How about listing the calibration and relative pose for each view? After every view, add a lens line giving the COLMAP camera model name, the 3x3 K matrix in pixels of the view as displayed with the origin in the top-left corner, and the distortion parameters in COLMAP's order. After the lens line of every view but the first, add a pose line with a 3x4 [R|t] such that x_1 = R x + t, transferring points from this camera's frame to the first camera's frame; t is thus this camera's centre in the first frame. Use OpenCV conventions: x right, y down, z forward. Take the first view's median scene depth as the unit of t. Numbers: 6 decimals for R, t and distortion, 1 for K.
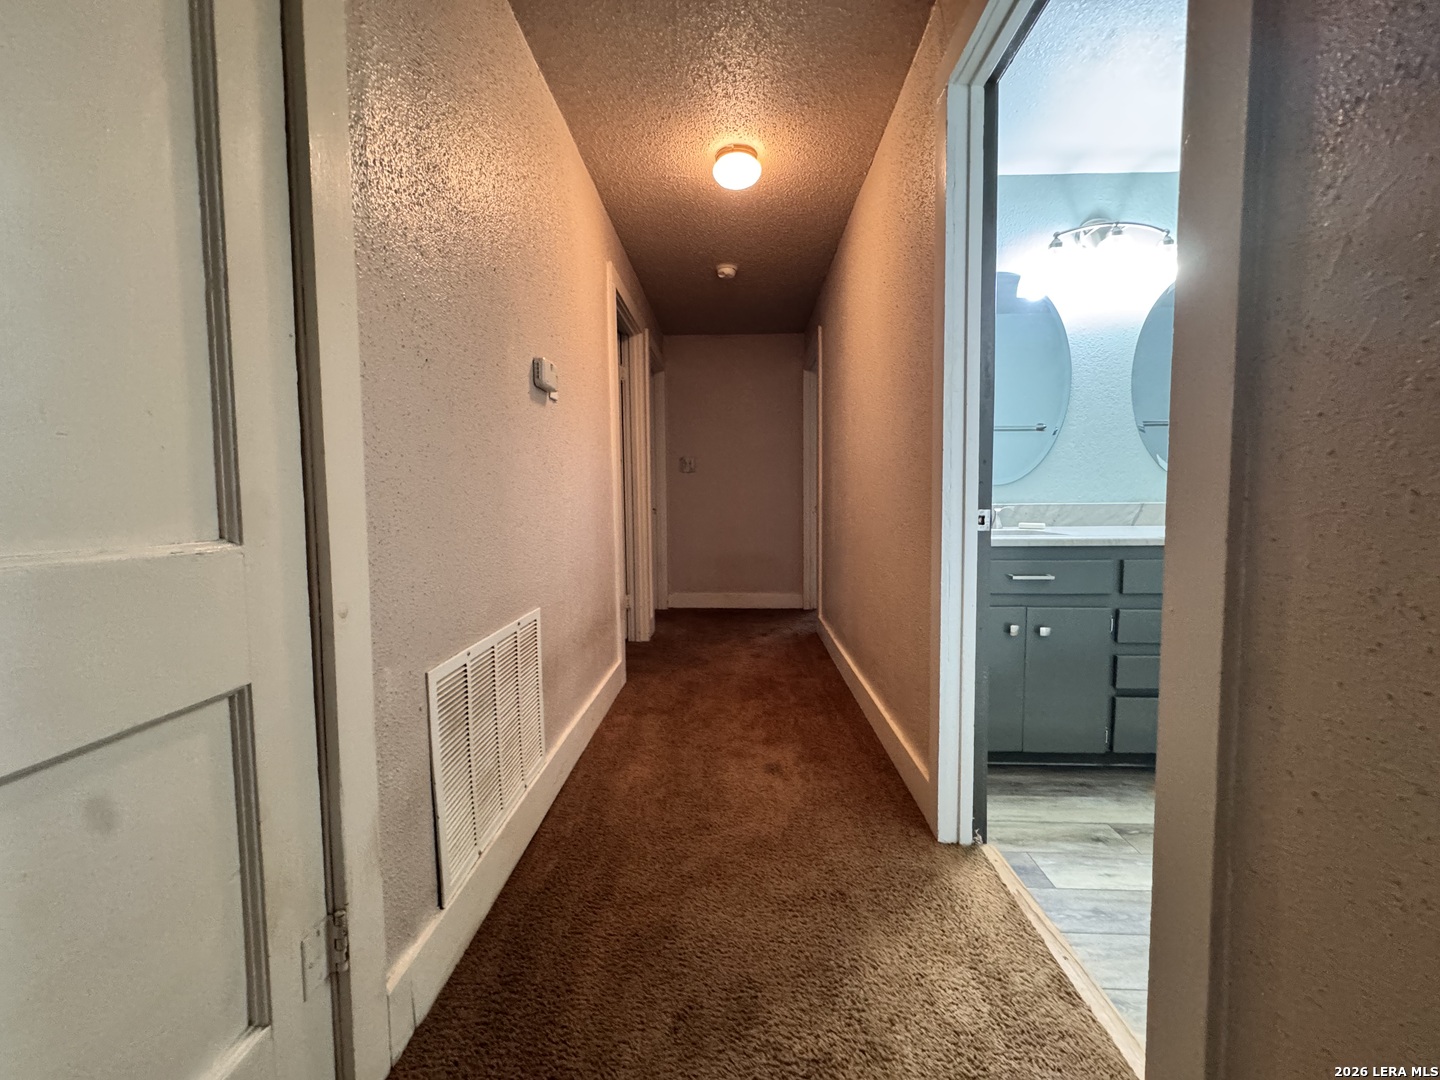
lens RADIAL K [[579.2, 0, 717.7], [0, 579.2, 535.4], [0, 0, 1]] dist [0.000241, -0.000011]
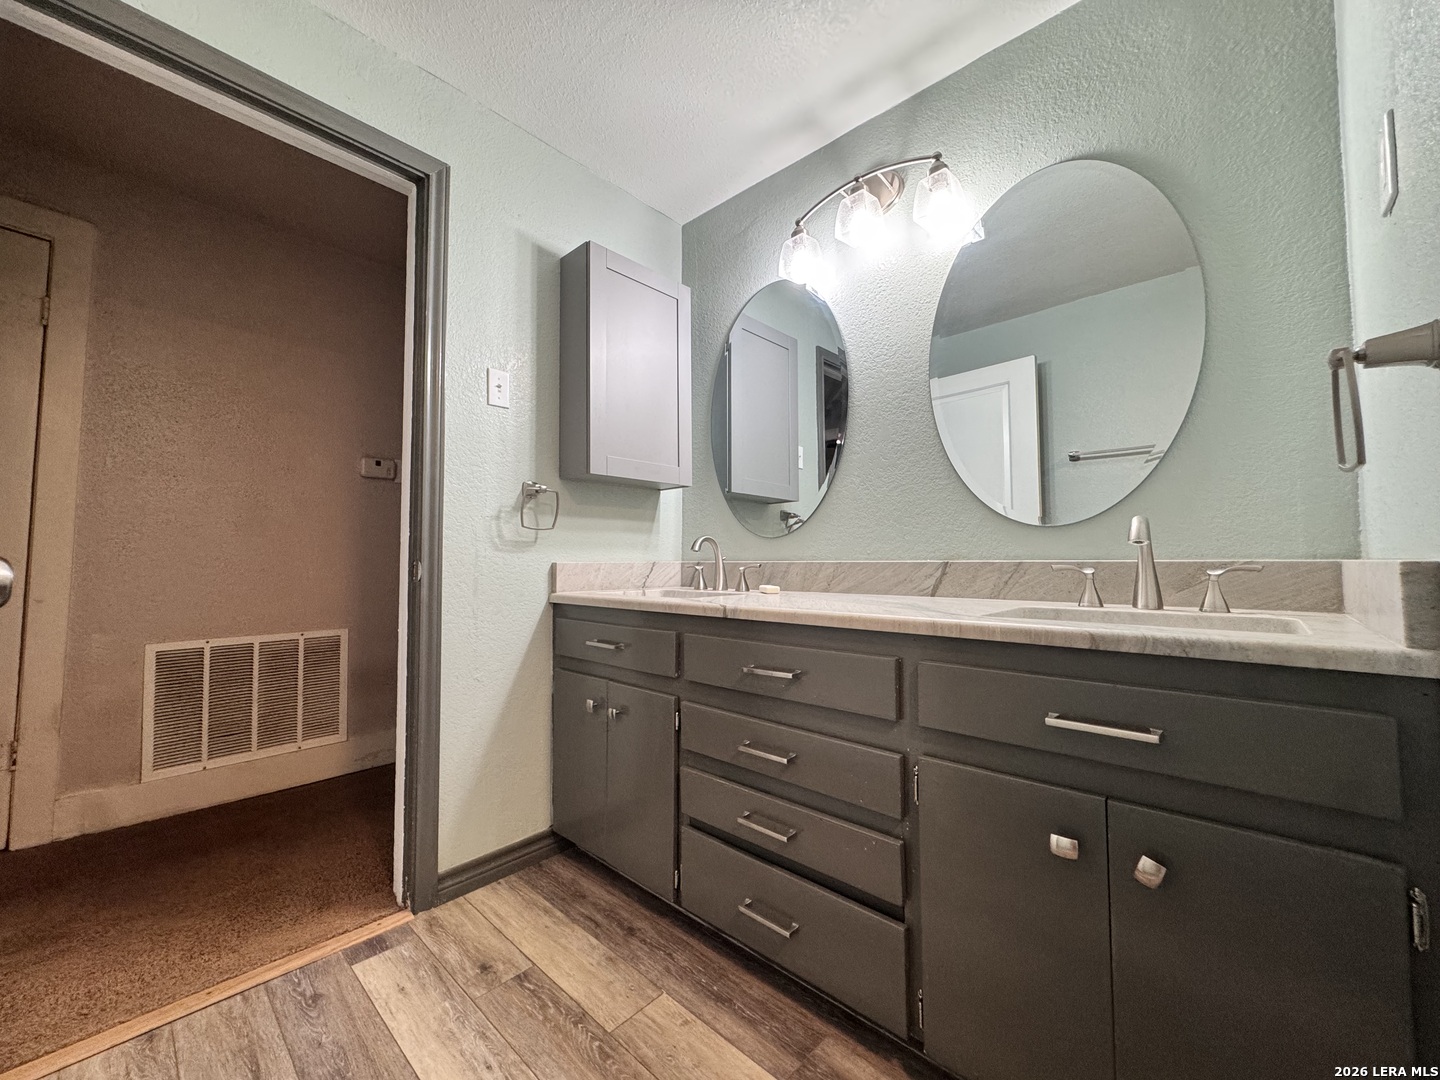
lens RADIAL K [[579.2, 0, 720.7], [0, 579.2, 536.2], [0, 0, 1]] dist [0.000241, -0.000011]
pose [[0.755933, -0.020348, -0.654332, 1.264535], [-0.054533, 0.994086, -0.093915, -0.013181], [0.652374, 0.106676, 0.750353, 0.475530]]
